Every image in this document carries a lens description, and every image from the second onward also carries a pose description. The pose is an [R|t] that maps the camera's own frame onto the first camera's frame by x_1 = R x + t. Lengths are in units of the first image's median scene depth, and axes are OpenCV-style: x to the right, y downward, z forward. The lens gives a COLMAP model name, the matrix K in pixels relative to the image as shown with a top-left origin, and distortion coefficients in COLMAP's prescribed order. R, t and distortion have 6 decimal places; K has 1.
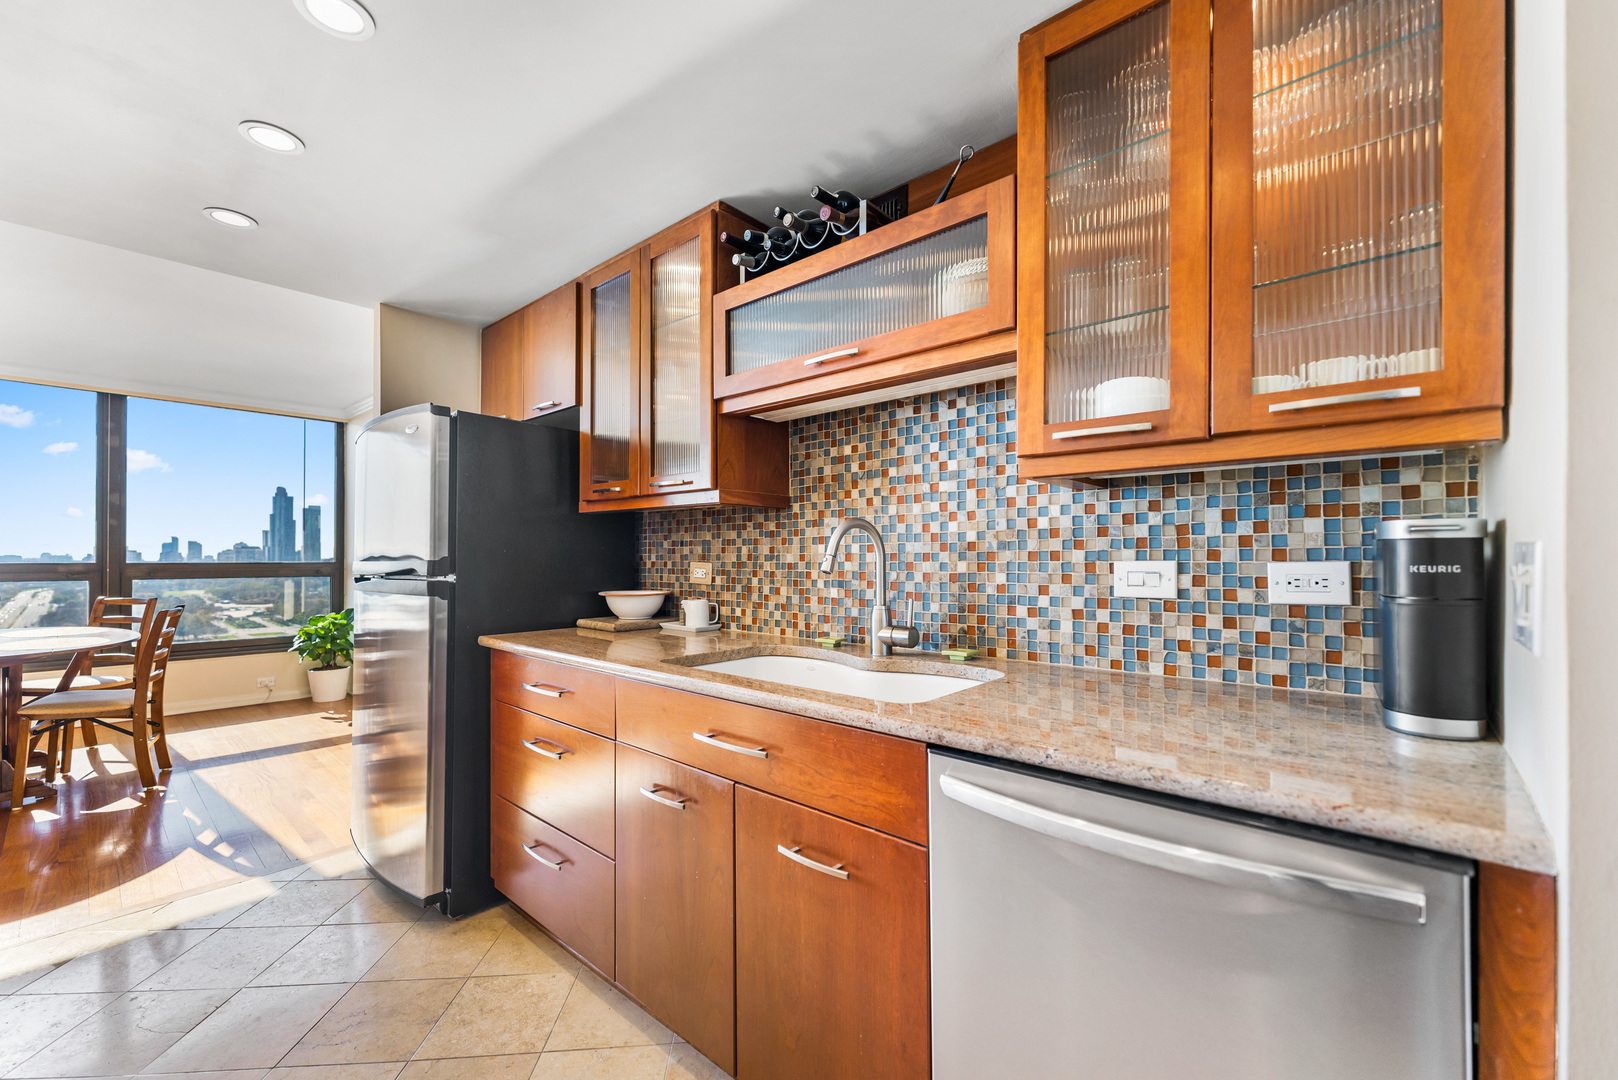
lens RADIAL K [[653.5, 0, 808.1], [0, 653.5, 555.1], [0, 0, 1]] dist [0.001349, 0.000013]
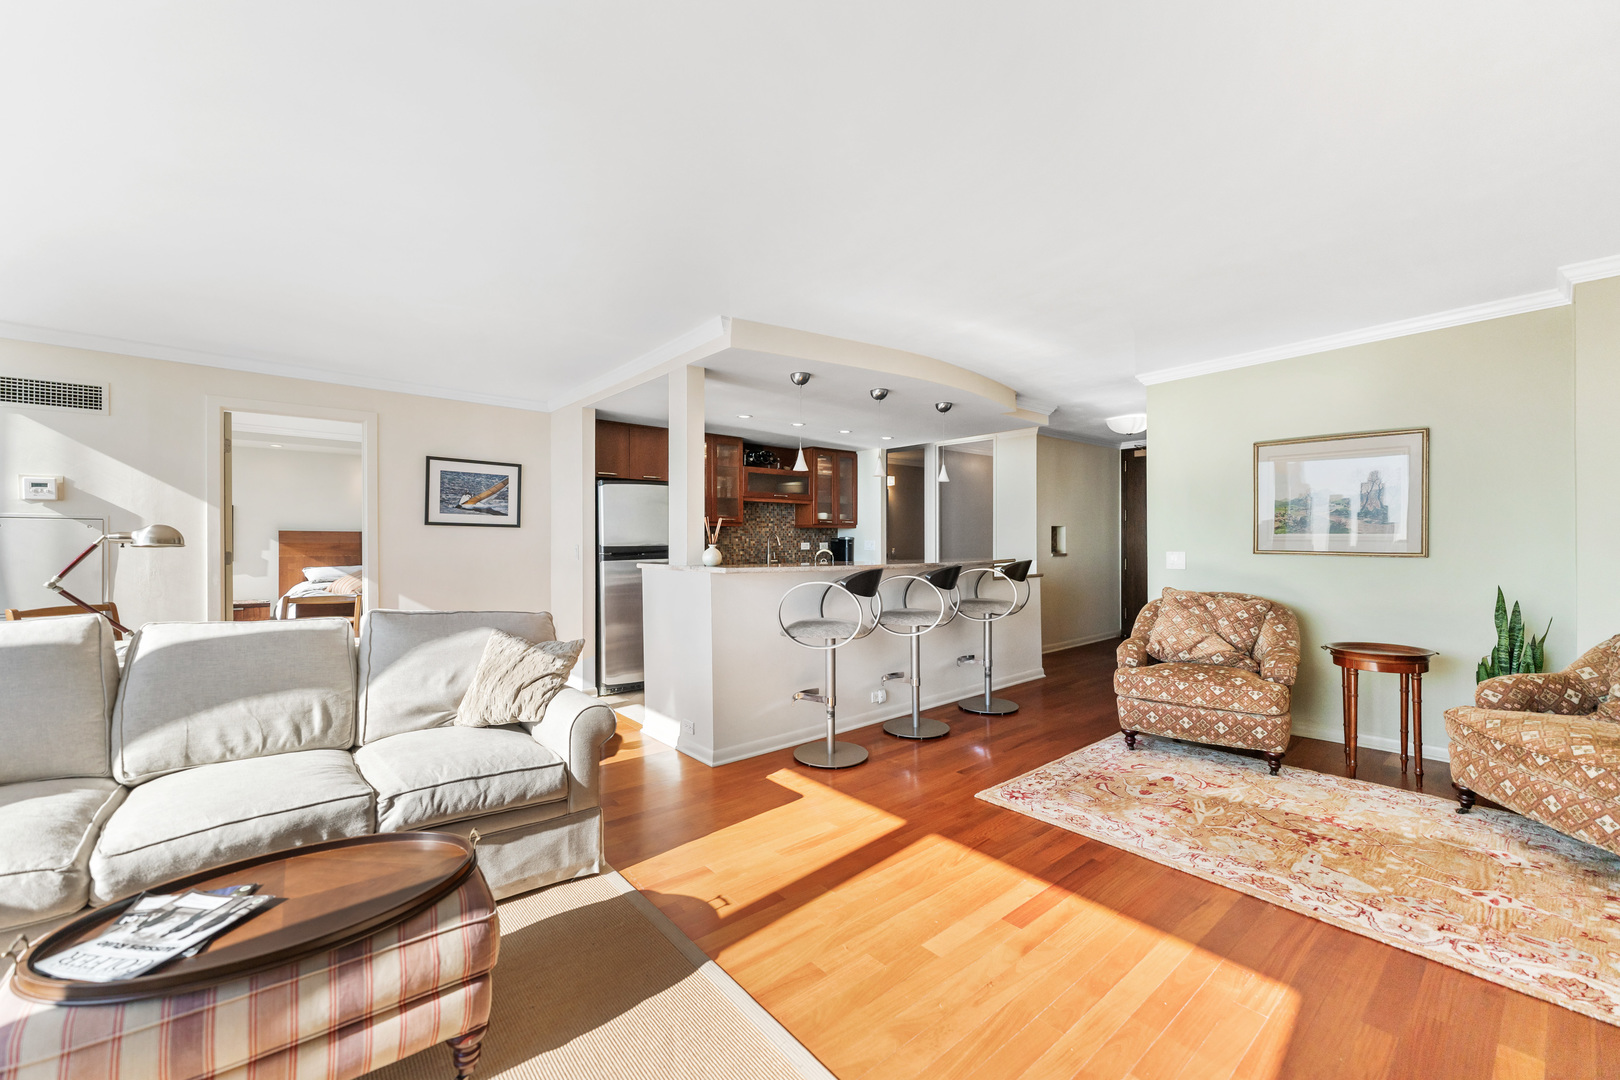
lens RADIAL K [[645.0, 0, 800.4], [0, 645.0, 539.2], [0, 0, 1]] dist [0.000848, -0.000017]
pose [[0.148533, -0.002653, 0.988904, -3.659197], [-0.001527, 0.999995, 0.002912, -0.026559], [-0.988906, -0.001942, 0.148528, 0.216316]]
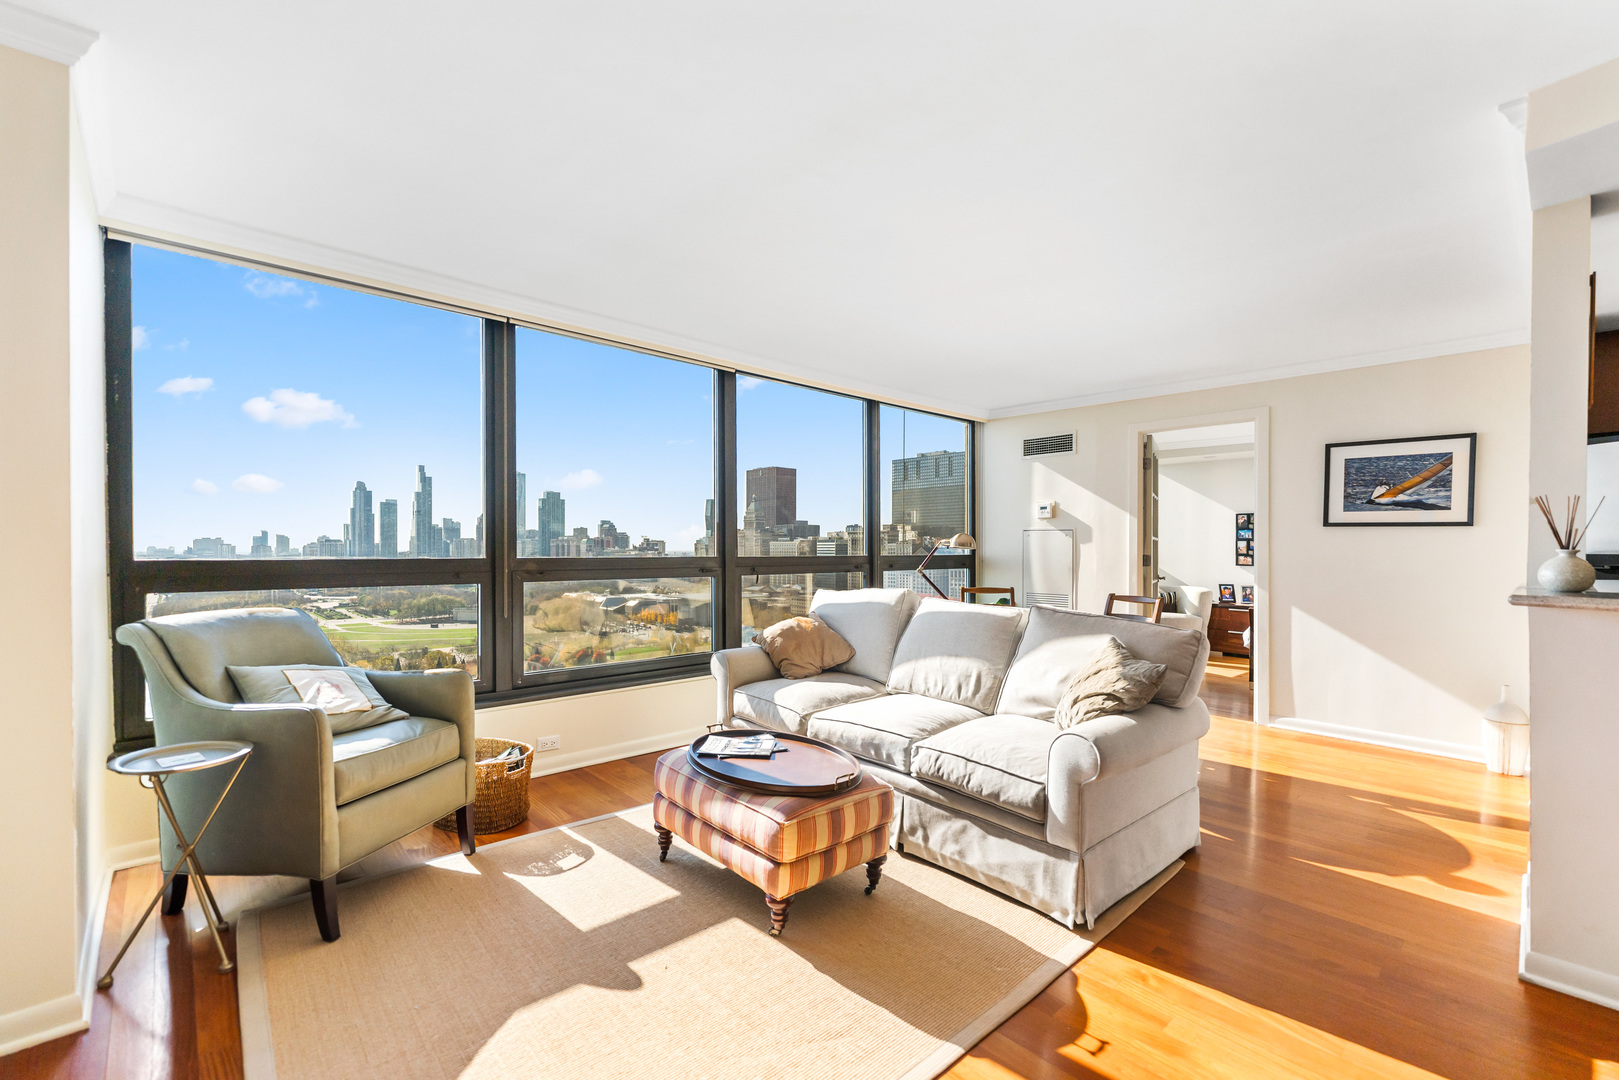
lens RADIAL K [[684.2, 0, 816.1], [0, 684.2, 554.0], [0, 0, 1]] dist [0.003763, 0.000275]
pose [[0.995769, -0.002657, -0.091856, -2.758789], [0.003710, 0.999929, 0.011292, -0.013522], [0.091819, -0.011585, 0.995708, -0.407483]]
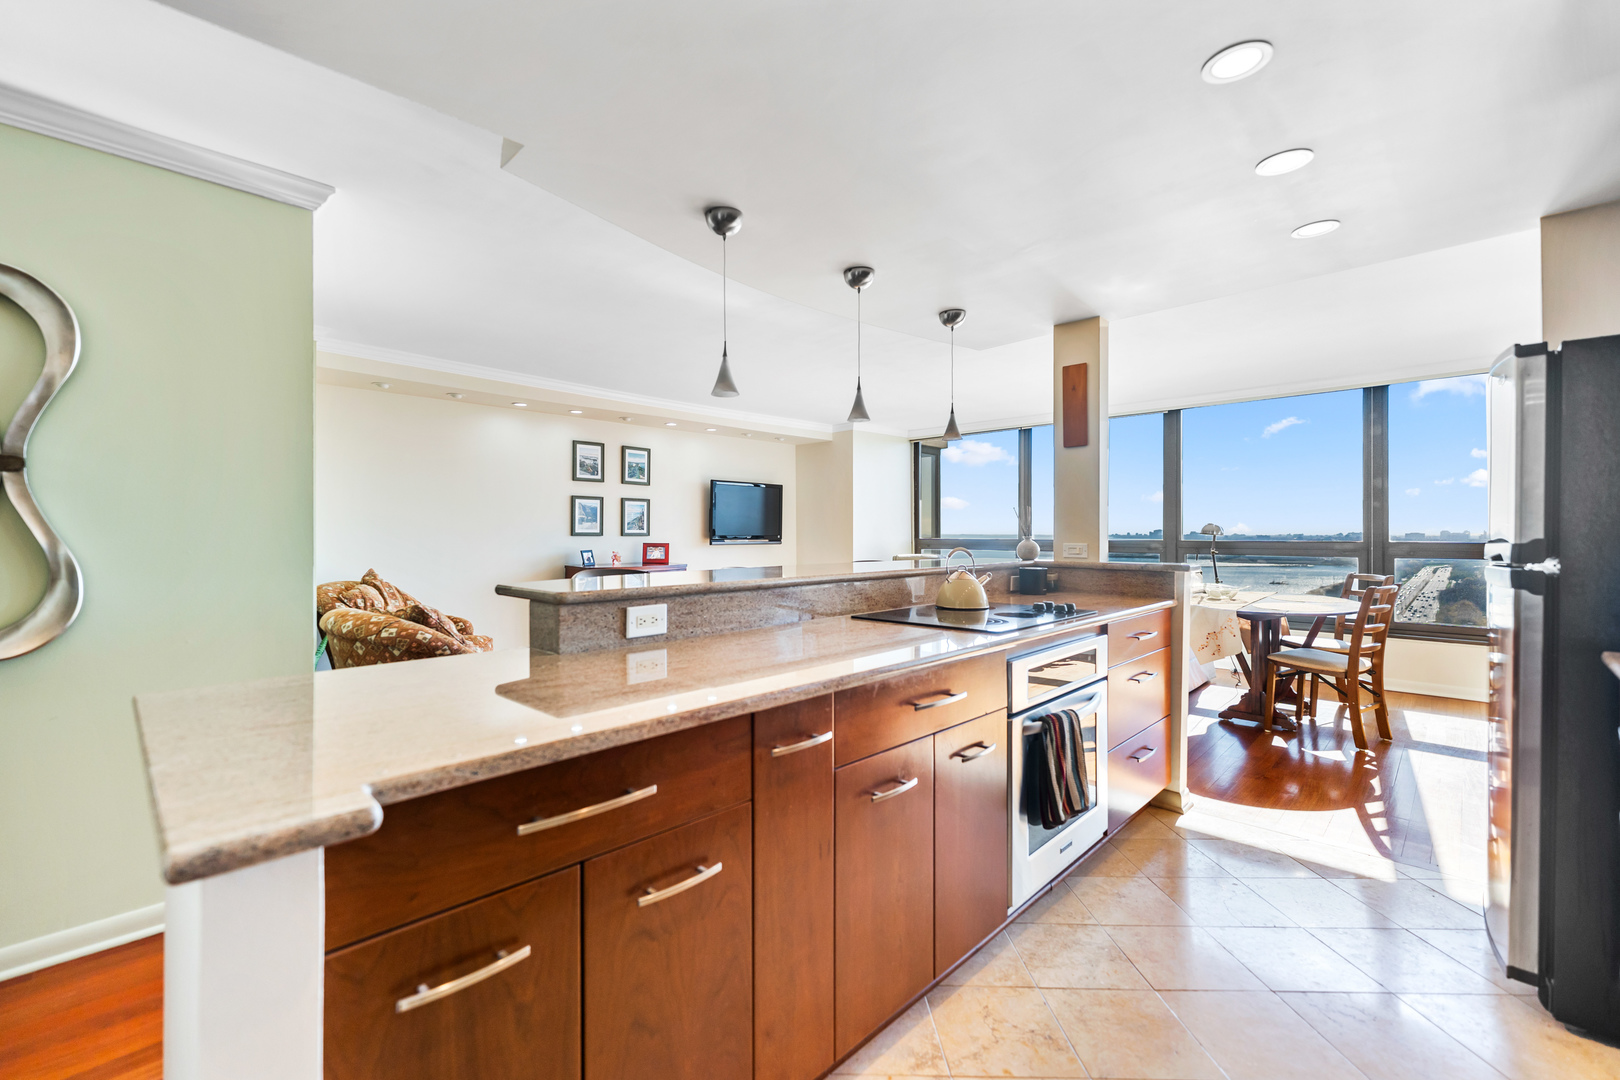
lens RADIAL K [[679.3, 0, 760.7], [0, 679.3, 533.7], [0, 0, 1]] dist [0.000796, 0.000071]
pose [[-0.078521, -0.003399, -0.996907, 0.369112], [0.004608, 0.999982, -0.003772, -0.005896], [0.996902, -0.004890, -0.078504, 0.180062]]
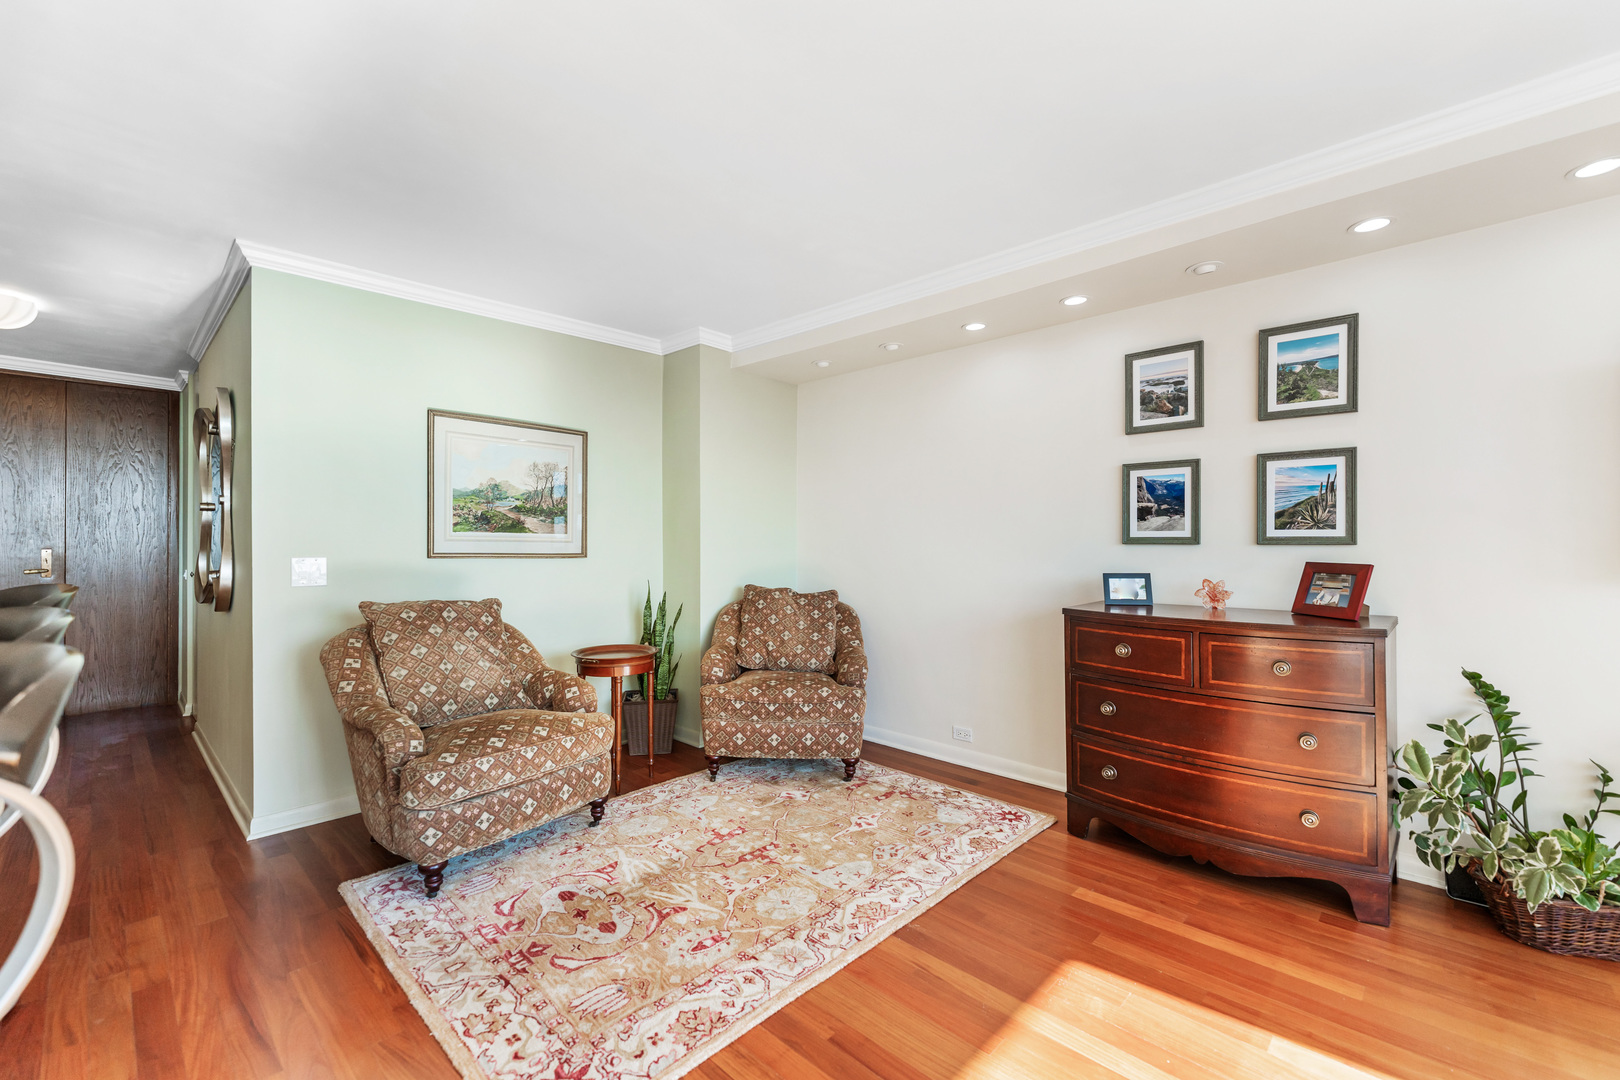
lens RADIAL K [[680.7, 0, 810.0], [0, 680.7, 540.0], [0, 0, 1]] dist [0.002559, 0.000494]
pose [[-0.999365, -0.002650, 0.035527, -2.202224], [-0.003028, 0.999939, -0.010591, -0.001729], [-0.035496, -0.010692, -0.999313, 0.728379]]
